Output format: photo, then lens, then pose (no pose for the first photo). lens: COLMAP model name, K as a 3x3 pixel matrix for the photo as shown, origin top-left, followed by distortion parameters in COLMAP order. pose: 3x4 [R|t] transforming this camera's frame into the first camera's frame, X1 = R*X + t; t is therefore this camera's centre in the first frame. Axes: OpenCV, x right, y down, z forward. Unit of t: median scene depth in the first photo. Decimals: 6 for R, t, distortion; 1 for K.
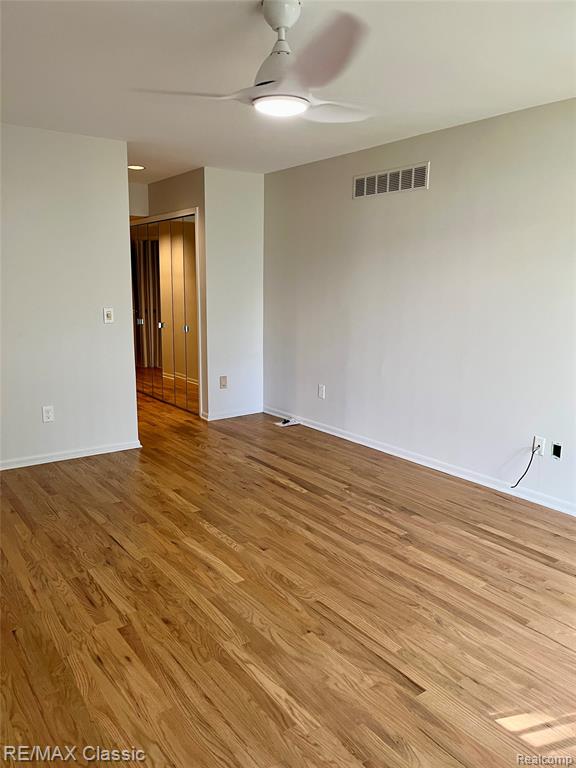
lens RADIAL K [[591.1, 0, 288.2], [0, 591.1, 385.4], [0, 0, 1]] dist [0.017016, 0.000287]
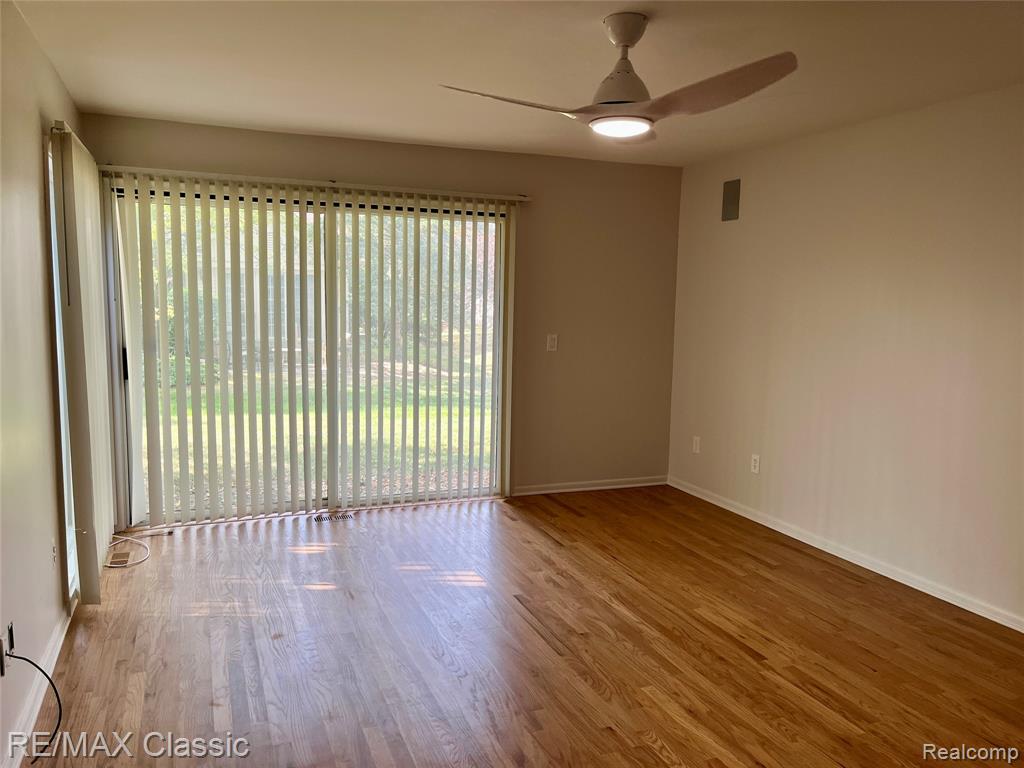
lens RADIAL K [[788.1, 0, 512.5], [0, 788.1, 386.6], [0, 0, 1]] dist [0.017016, 0.000287]
pose [[-0.970273, -0.056145, 0.235411, -0.132720], [0.011739, 0.960655, 0.277497, -0.354470], [-0.241728, 0.272012, -0.931438, 1.901992]]
